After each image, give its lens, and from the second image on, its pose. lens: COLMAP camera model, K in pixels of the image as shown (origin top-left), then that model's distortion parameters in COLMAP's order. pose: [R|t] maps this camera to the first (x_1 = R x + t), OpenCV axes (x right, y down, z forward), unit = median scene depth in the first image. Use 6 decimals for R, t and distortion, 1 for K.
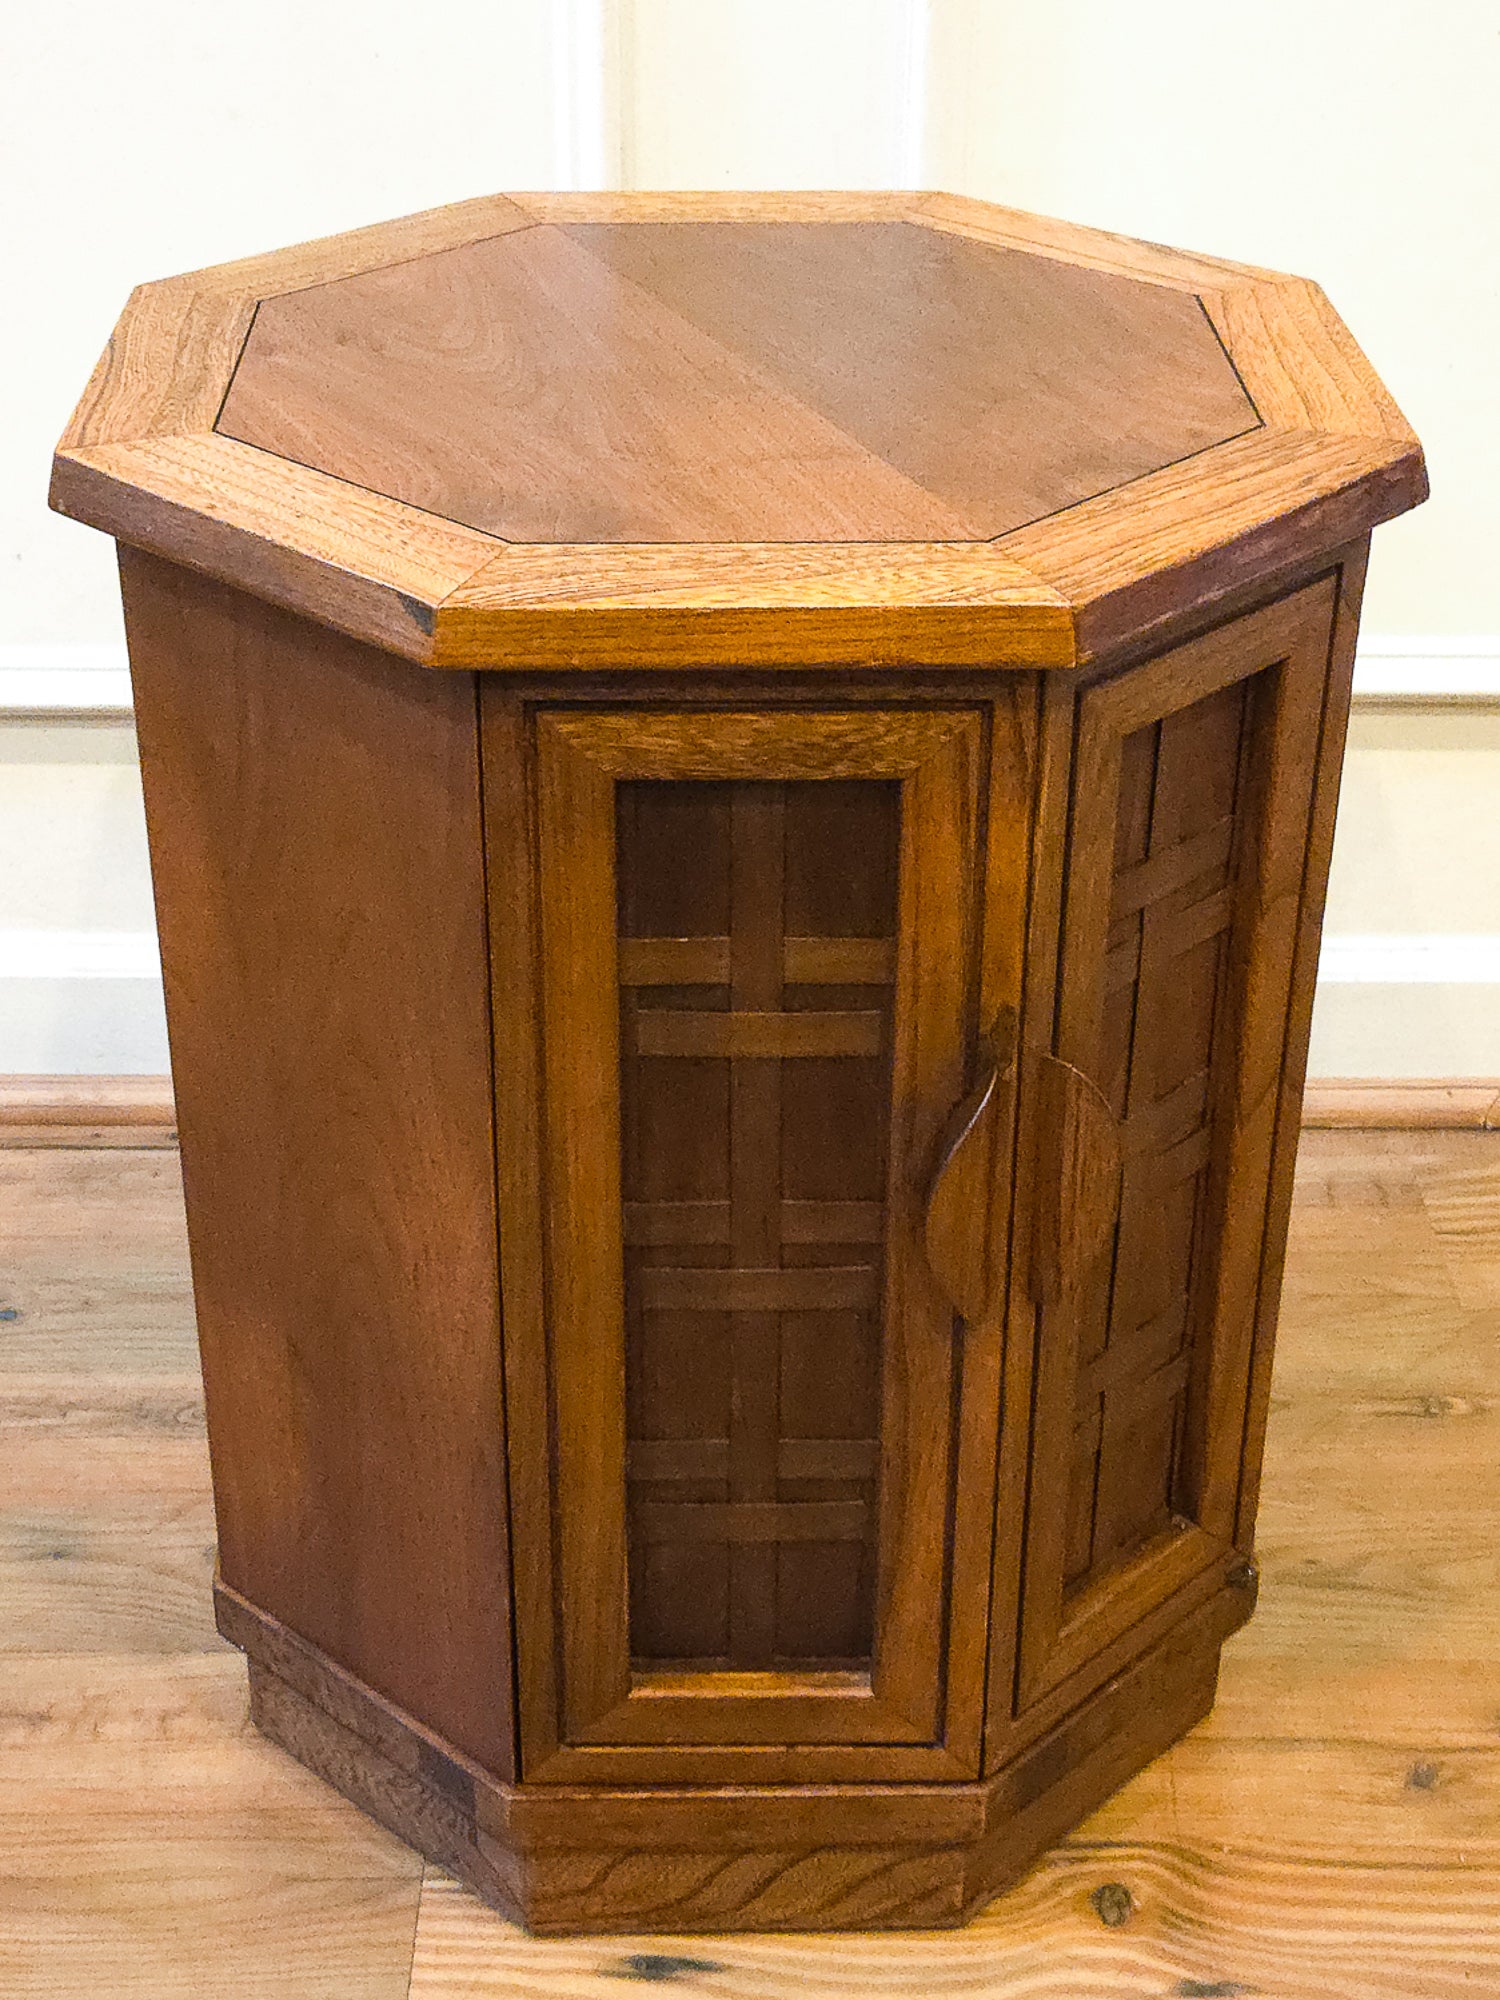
lens RADIAL K [[3037.4, 0, 750.0], [0, 3037.4, 1000.0], [0, 0, 1]] dist [0.059129, -0.124156]
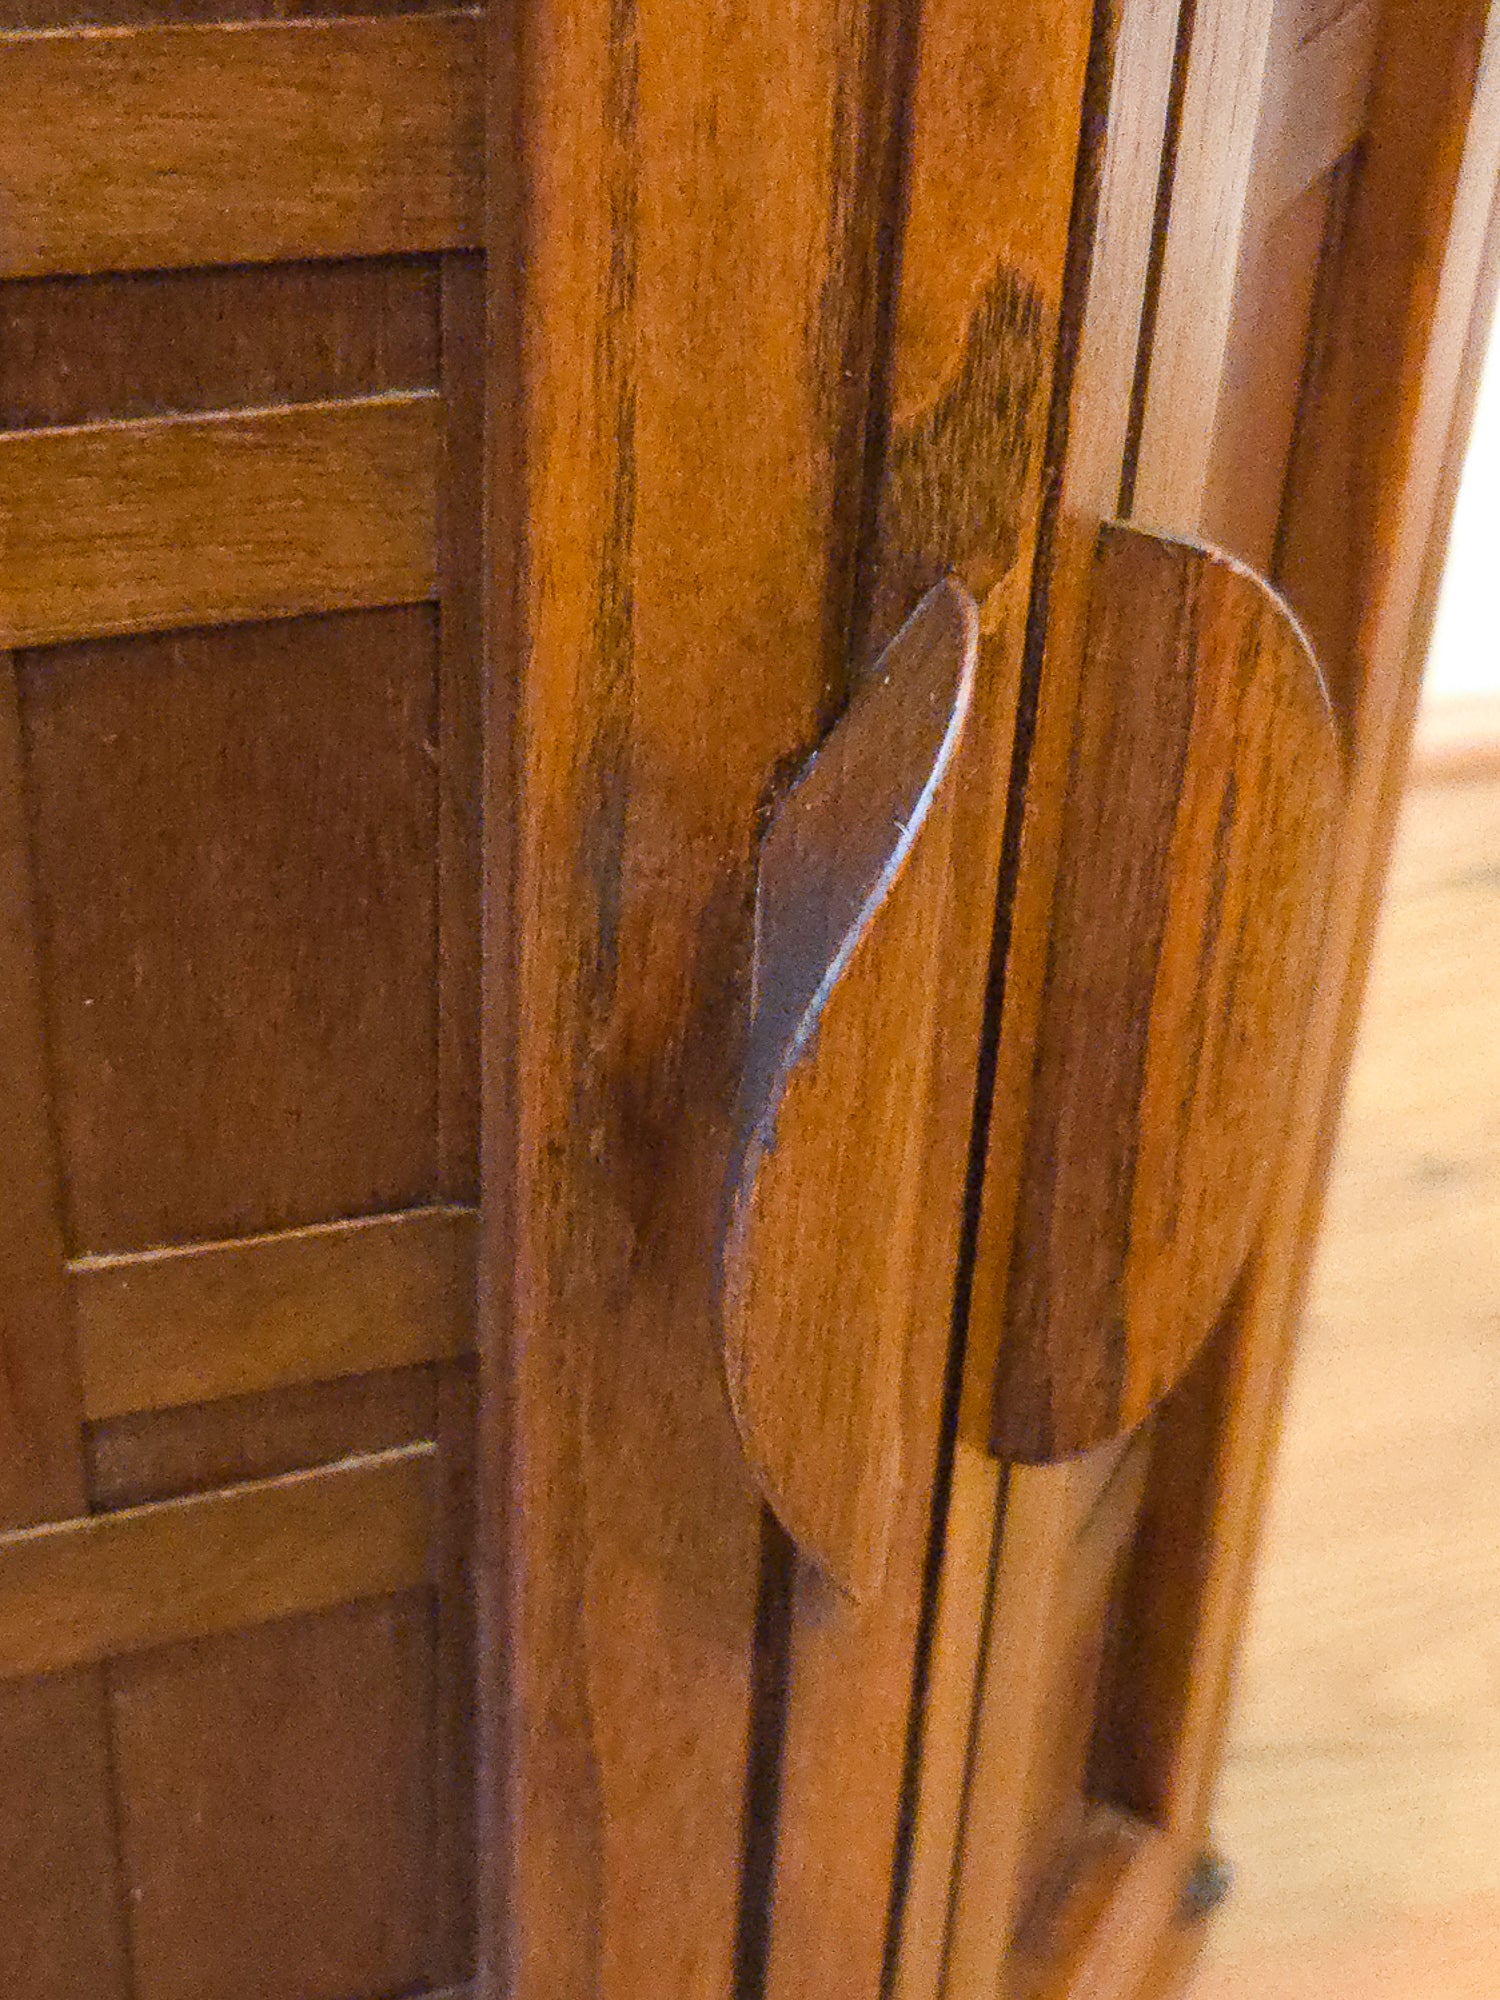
lens RADIAL K [[3022.6, 0, 686.9], [0, 3022.6, 995.9], [0, 0, 1]] dist [0.013412, 0.030071]
pose [[0.951688, -0.139731, 0.273432, -0.006405], [0.124337, 0.989556, 0.072933, 0.033189], [-0.280767, -0.035412, 0.959122, 0.764284]]
